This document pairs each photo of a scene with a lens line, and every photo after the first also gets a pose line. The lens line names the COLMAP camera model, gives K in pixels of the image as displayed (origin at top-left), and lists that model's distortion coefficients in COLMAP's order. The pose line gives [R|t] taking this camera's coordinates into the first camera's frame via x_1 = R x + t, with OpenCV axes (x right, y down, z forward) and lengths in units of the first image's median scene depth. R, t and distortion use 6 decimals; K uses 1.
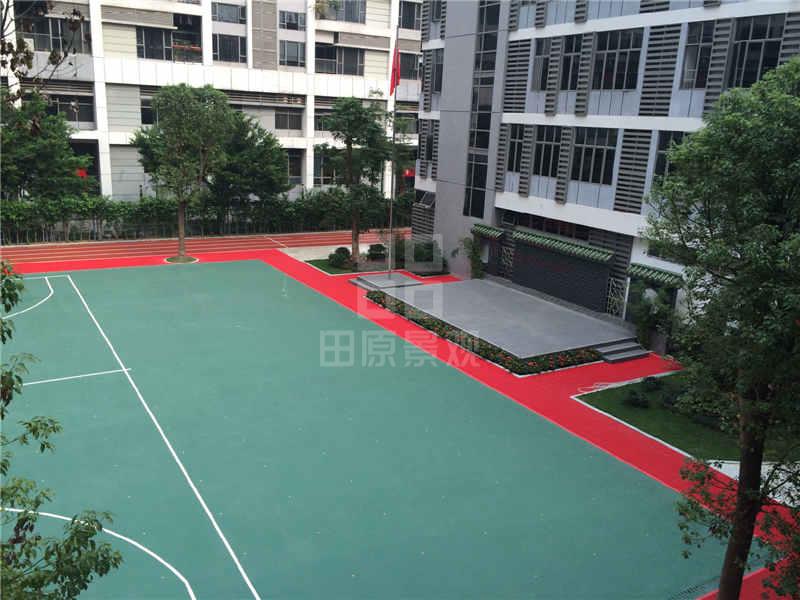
lens RADIAL K [[691.0, 0, 402.7], [0, 691.0, 290.1], [0, 0, 1]] dist [0.090856, -0.132290]
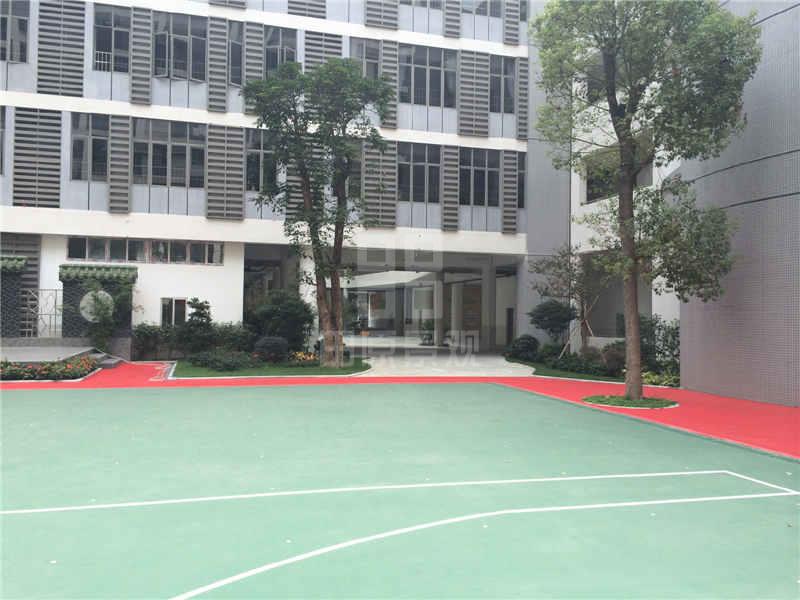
lens RADIAL K [[690.6, 0, 402.6], [0, 690.6, 295.6], [0, 0, 1]] dist [0.089210, -0.133368]
pose [[0.259549, -0.011861, 0.965657, -0.287938], [0.234598, 0.970747, -0.051132, 0.105460], [-0.936802, 0.239812, 0.254739, 0.336681]]
